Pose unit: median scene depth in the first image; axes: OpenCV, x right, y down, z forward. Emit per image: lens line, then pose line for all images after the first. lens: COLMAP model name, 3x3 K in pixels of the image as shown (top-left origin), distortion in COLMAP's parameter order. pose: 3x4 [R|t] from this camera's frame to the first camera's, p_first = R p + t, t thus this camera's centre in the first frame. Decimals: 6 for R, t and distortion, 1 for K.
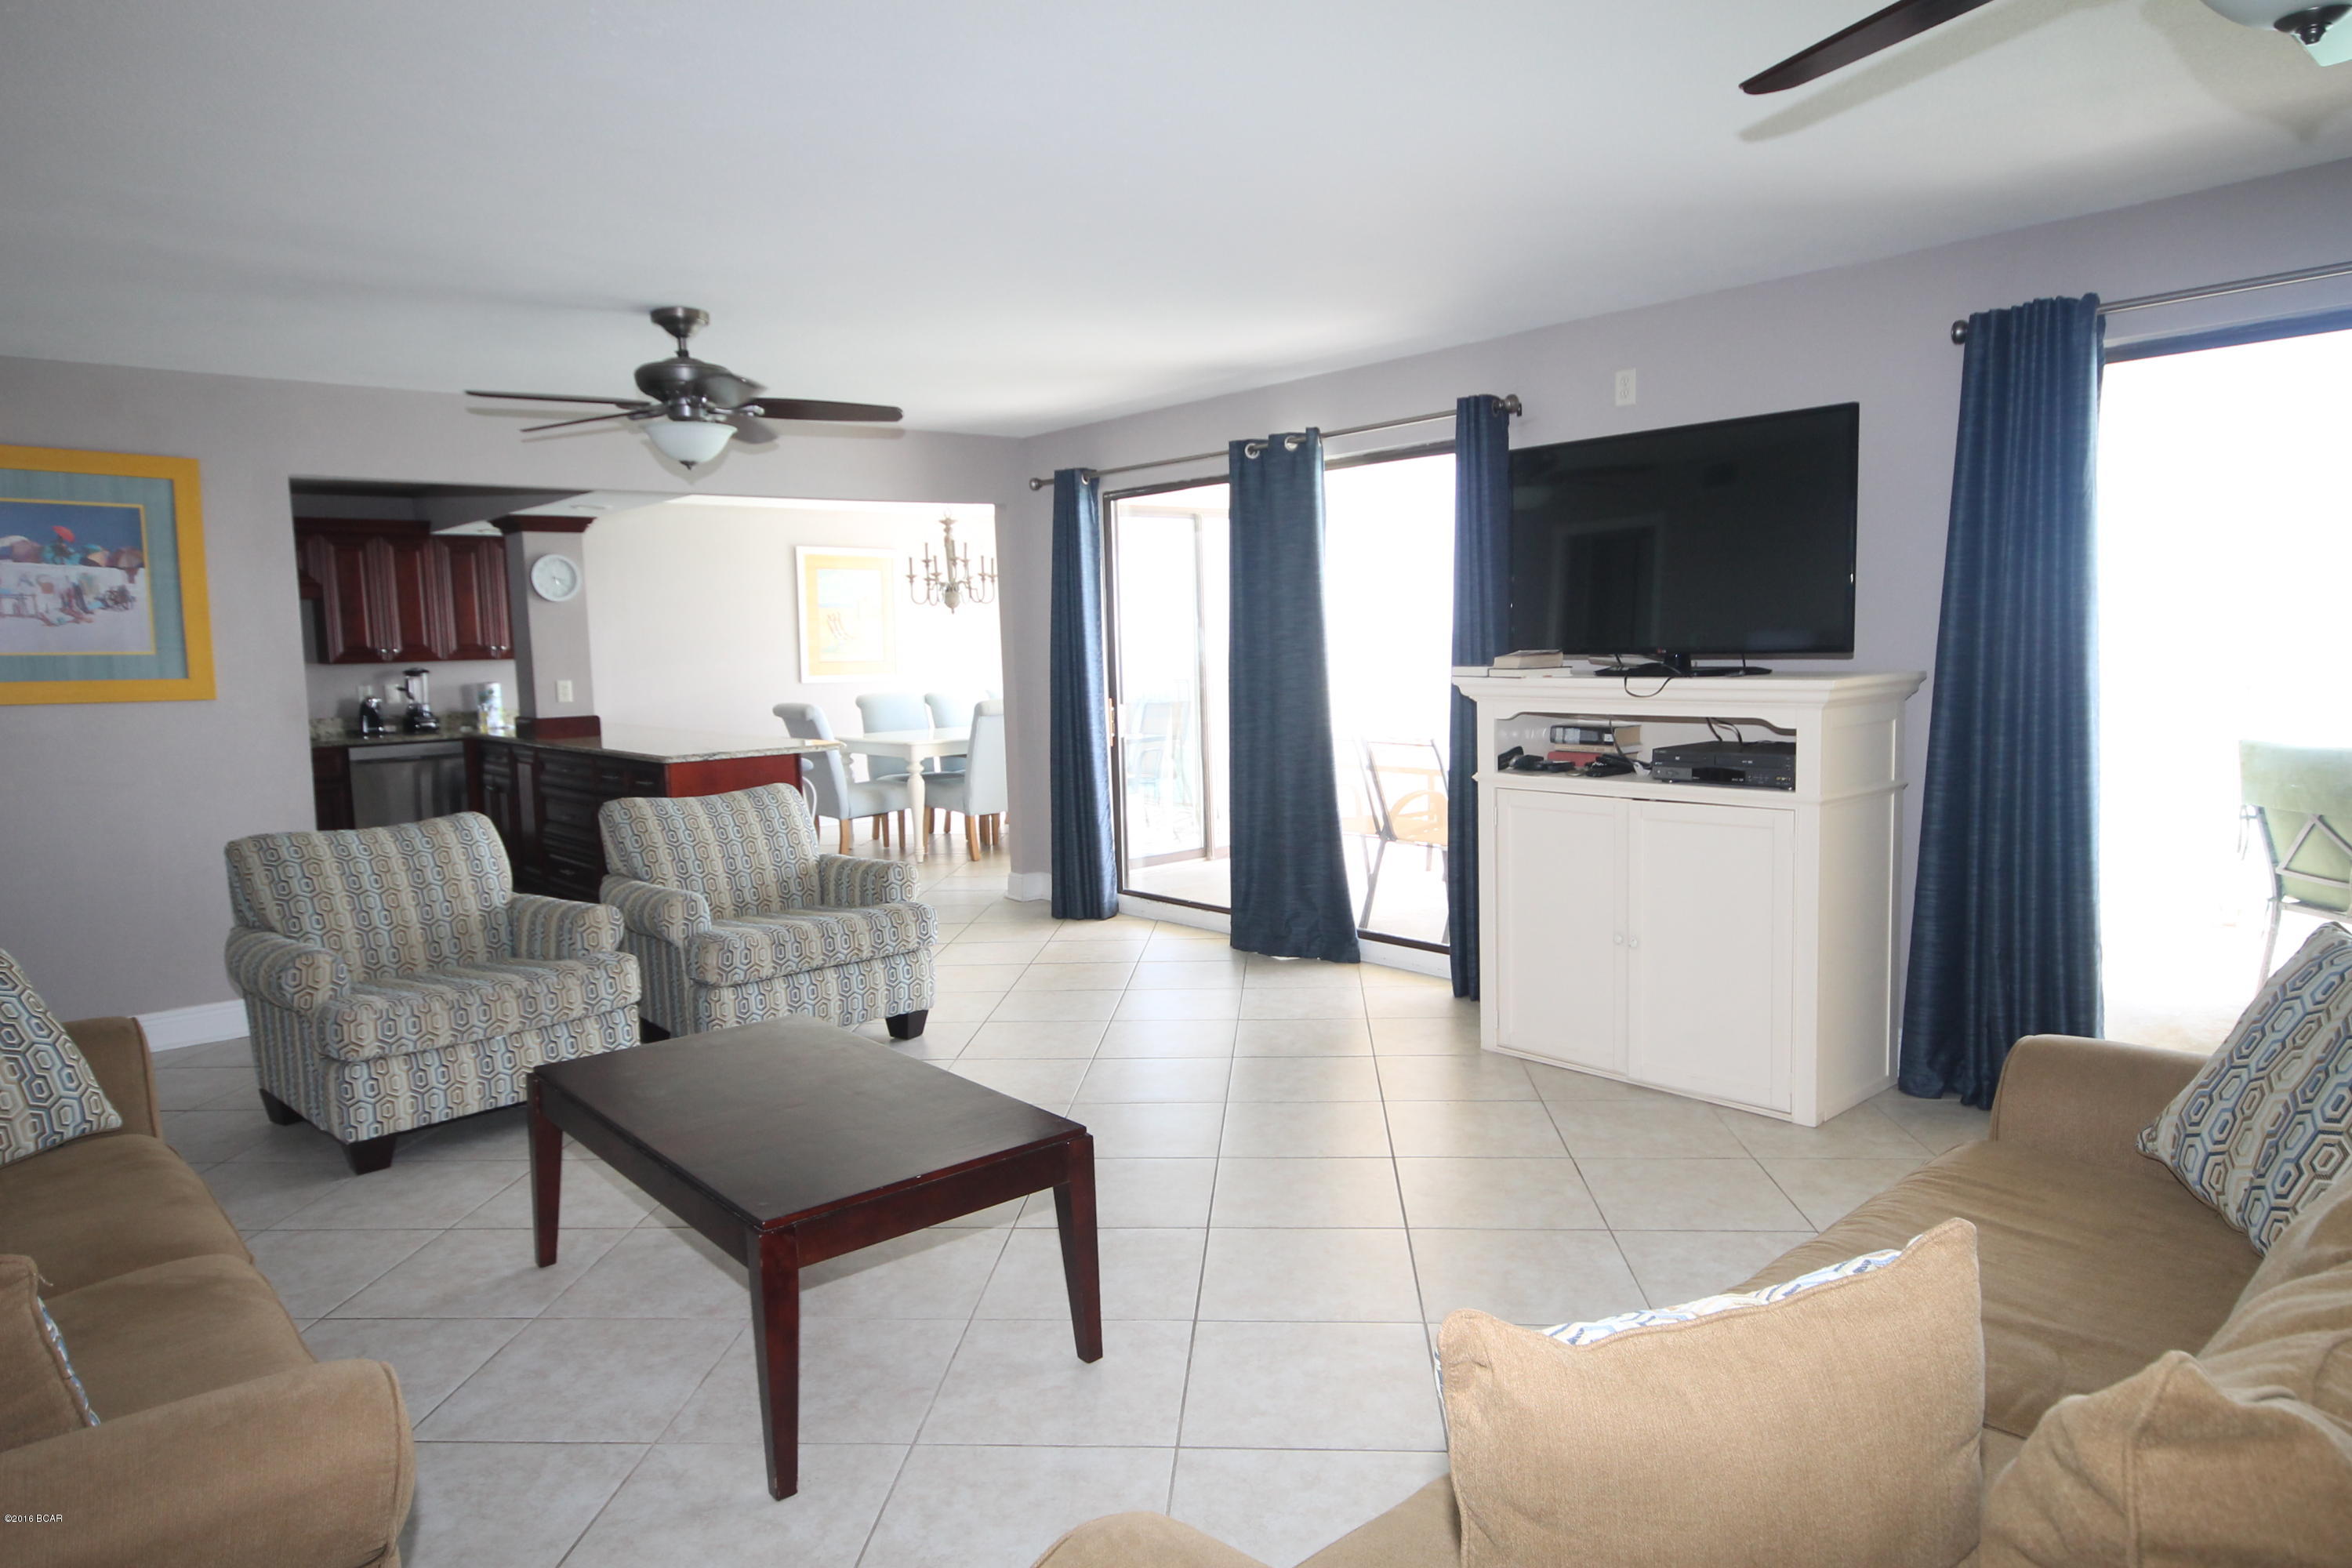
lens RADIAL K [[1445.7, 0, 1168.5], [0, 1445.7, 778.5], [0, 0, 1]] dist [0.010873, 0.002981]
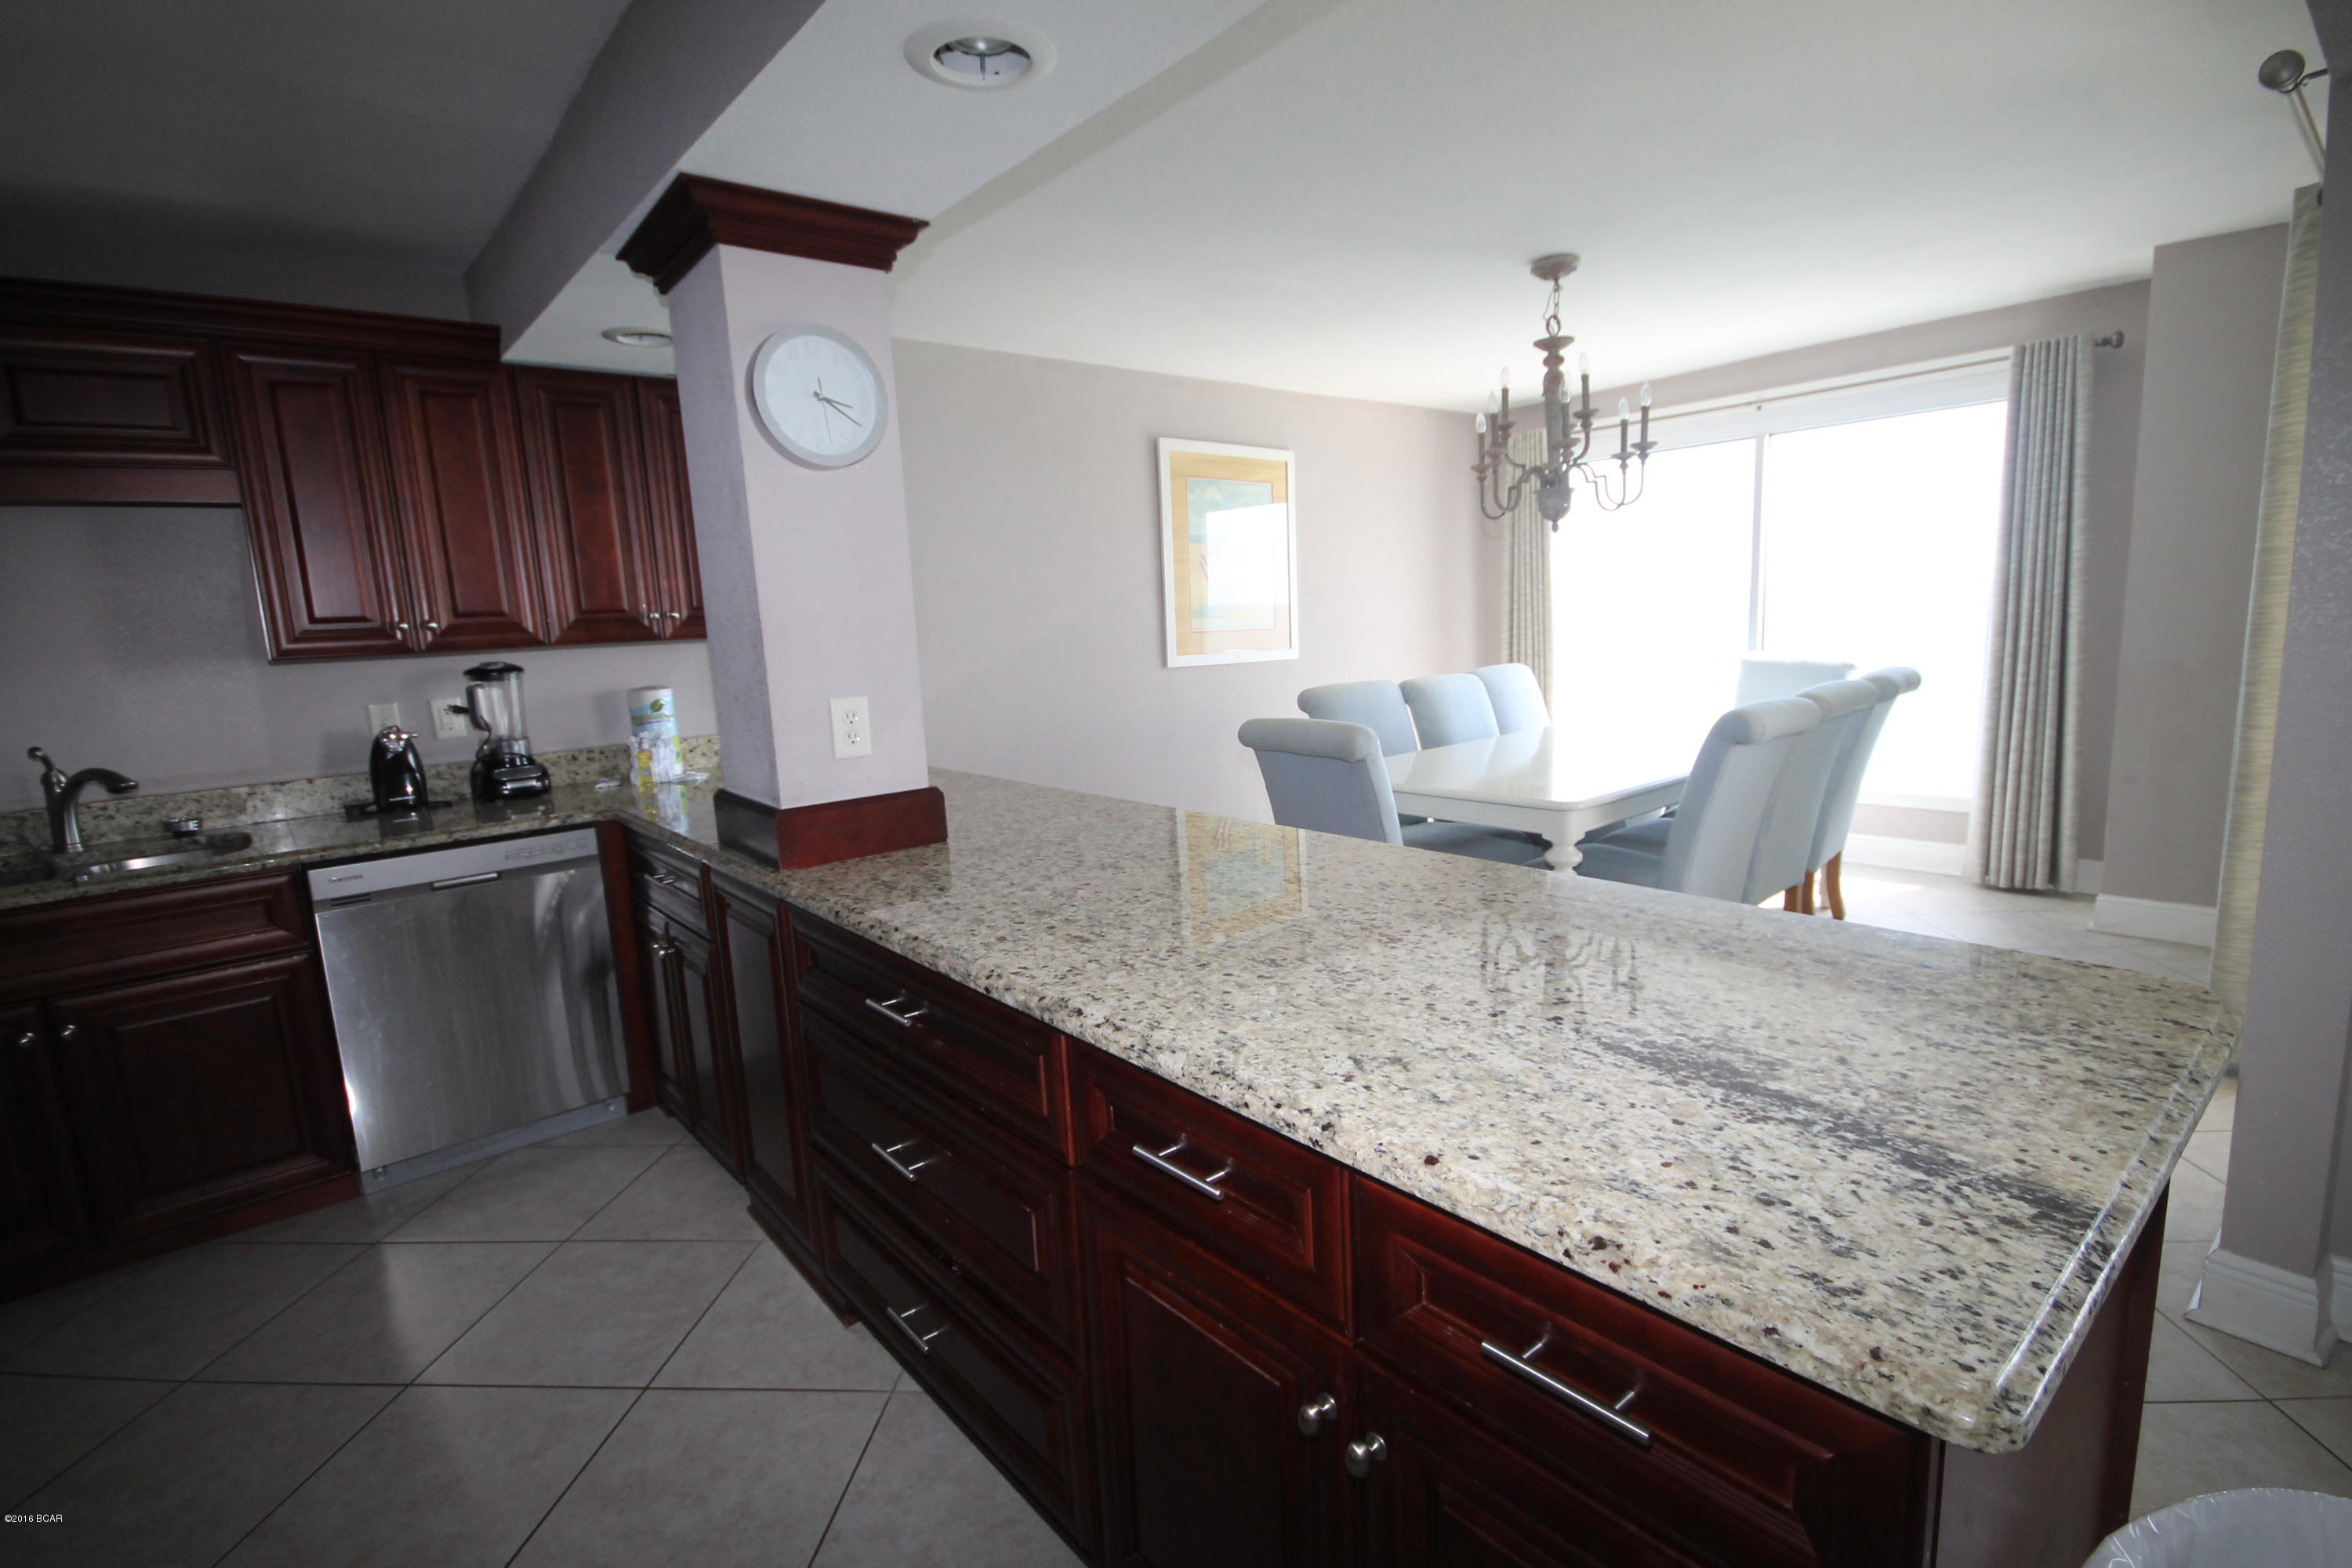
lens RADIAL K [[1101.8, 0, 1190.7], [0, 1101.8, 784.8], [0, 0, 1]] dist [0.009737, -0.010954]
pose [[0.999777, -0.021105, 0.000289, -0.520723], [0.021050, 0.997953, 0.060388, -0.095281], [-0.001562, -0.060369, 0.998175, 1.135818]]
